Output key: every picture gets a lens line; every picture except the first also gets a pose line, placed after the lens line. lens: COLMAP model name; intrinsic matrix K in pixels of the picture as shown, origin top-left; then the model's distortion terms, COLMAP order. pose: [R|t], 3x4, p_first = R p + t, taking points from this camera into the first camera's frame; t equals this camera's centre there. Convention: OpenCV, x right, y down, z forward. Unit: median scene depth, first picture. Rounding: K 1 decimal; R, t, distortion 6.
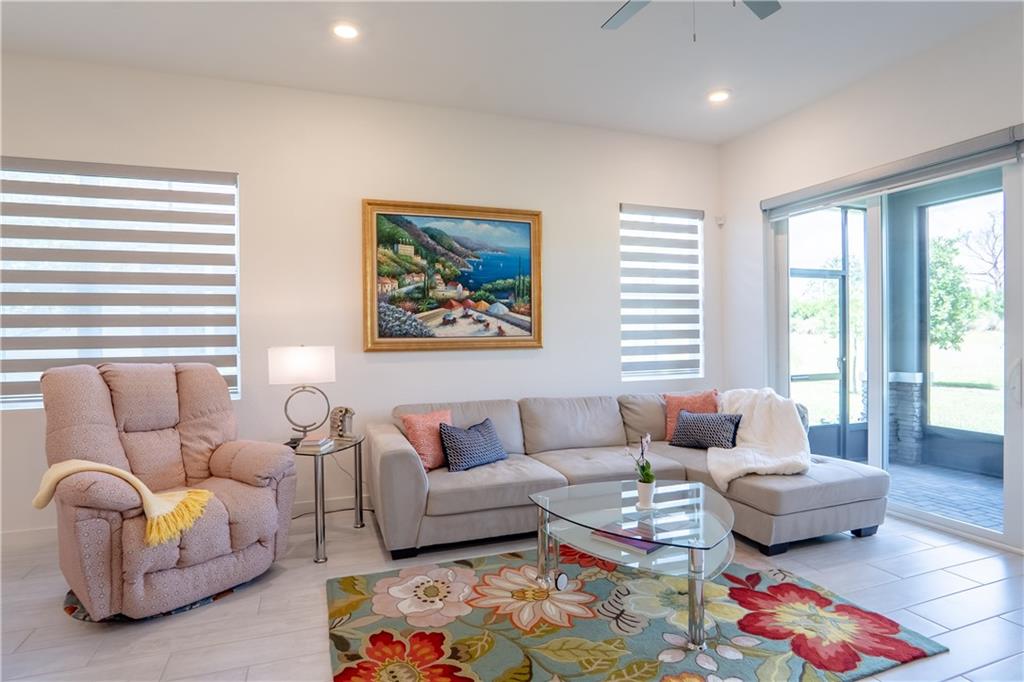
lens RADIAL K [[545.4, 0, 509.5], [0, 545.4, 339.6], [0, 0, 1]] dist [-0.040654, 0.009879]
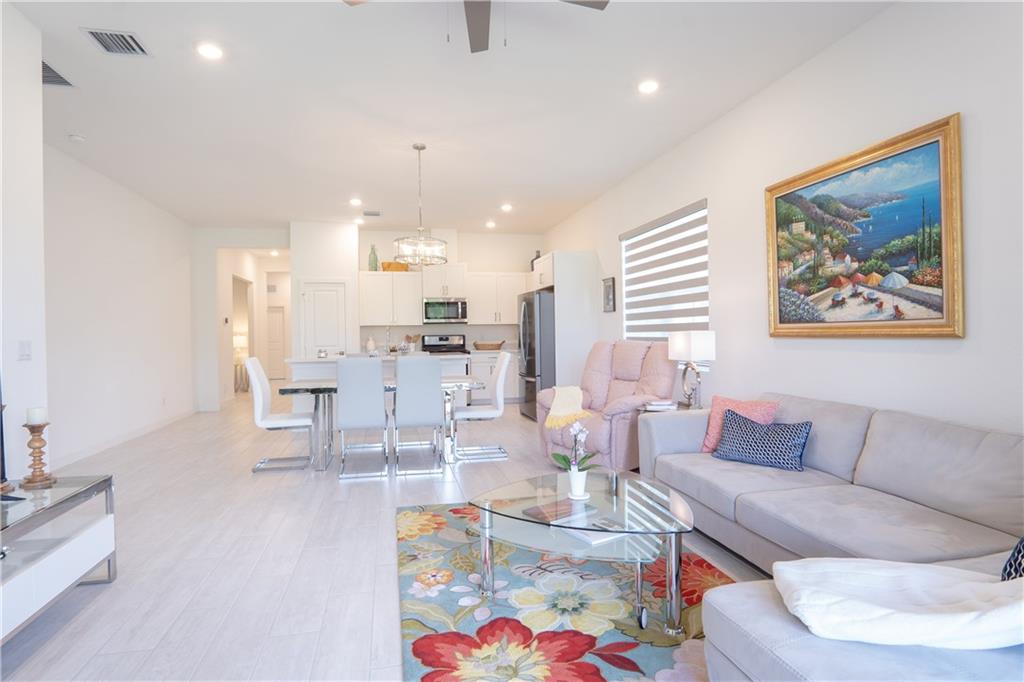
lens RADIAL K [[545.4, 0, 509.5], [0, 545.4, 339.6], [0, 0, 1]] dist [-0.040654, 0.009879]
pose [[-0.131881, 0.023561, -0.990986, 0.762307], [0.007040, 0.999715, 0.022831, 0.000185], [0.991241, -0.003965, -0.132009, 0.618037]]
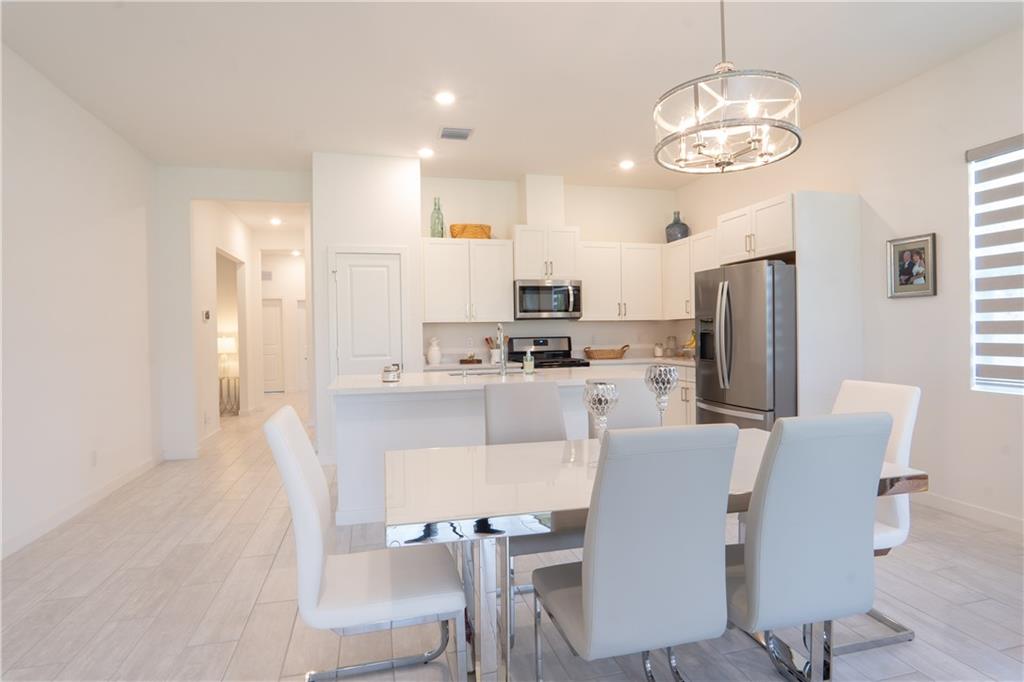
lens RADIAL K [[545.4, 0, 509.5], [0, 545.4, 339.6], [0, 0, 1]] dist [-0.040654, 0.009879]
pose [[-0.105703, 0.025860, -0.994061, 0.042552], [0.006727, 0.999658, 0.025290, -0.000125], [0.994375, -0.004014, -0.105841, 0.113425]]
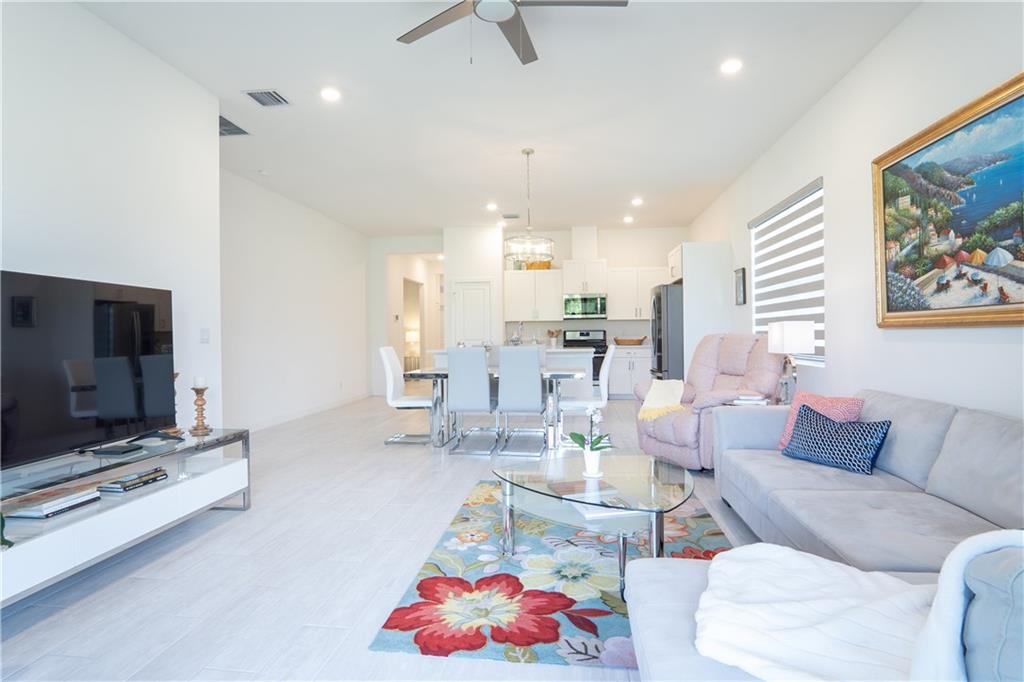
lens RADIAL K [[545.4, 0, 509.5], [0, 545.4, 339.6], [0, 0, 1]] dist [-0.040654, 0.009879]
pose [[-0.452148, 0.023612, -0.891630, 0.765118], [0.007850, 0.999716, 0.022493, 0.015888], [0.891908, 0.003171, -0.452205, 0.814426]]
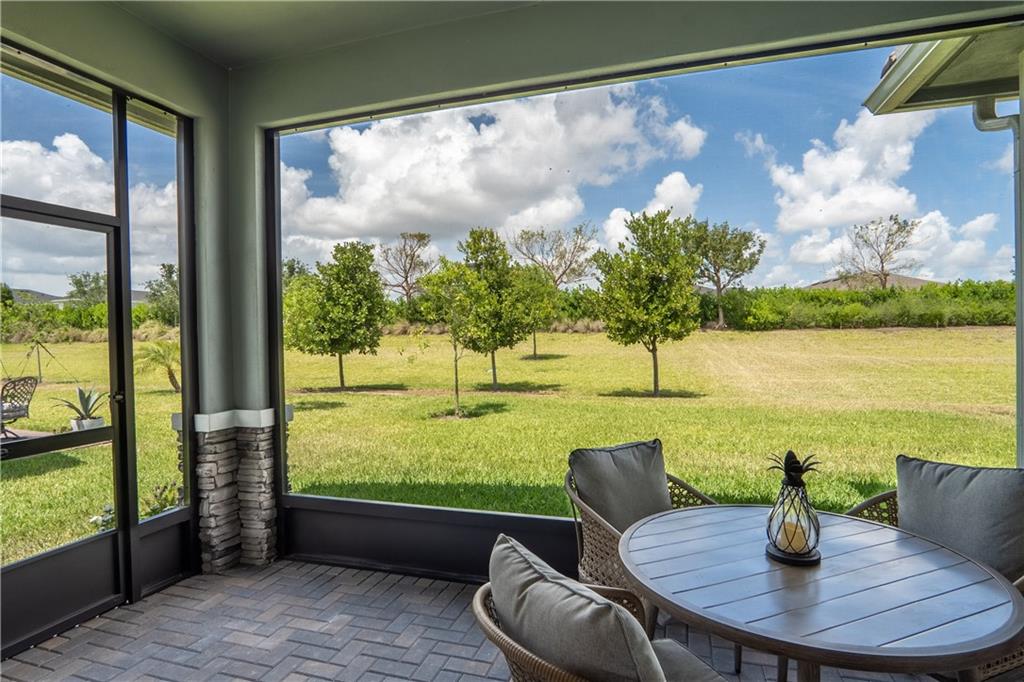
lens RADIAL K [[545.4, 0, 509.5], [0, 545.4, 339.6], [0, 0, 1]] dist [-0.040654, 0.009879]
pose [[0.607795, -0.010626, 0.794023, 0.635293], [0.018046, 0.999837, -0.000434, -0.012947], [-0.793889, 0.014592, 0.607888, 0.590858]]
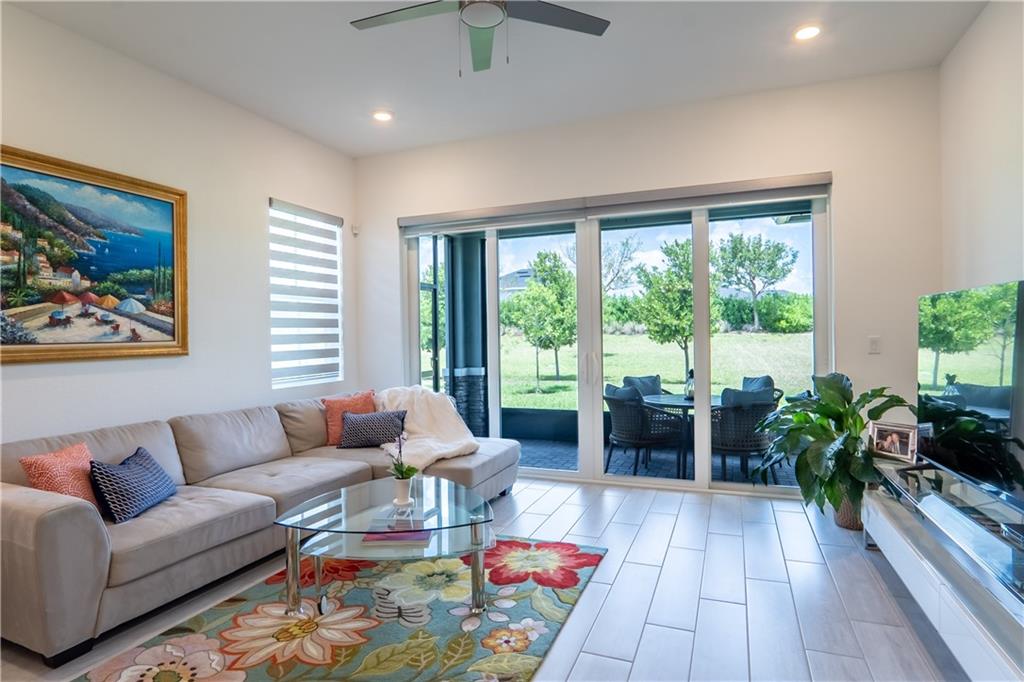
lens RADIAL K [[545.4, 0, 509.5], [0, 545.4, 339.6], [0, 0, 1]] dist [-0.040654, 0.009879]
pose [[0.671501, -0.005997, 0.740980, -0.233410], [0.014235, 0.999887, -0.004808, 0.002461], [-0.740867, 0.013776, 0.671510, 0.089395]]
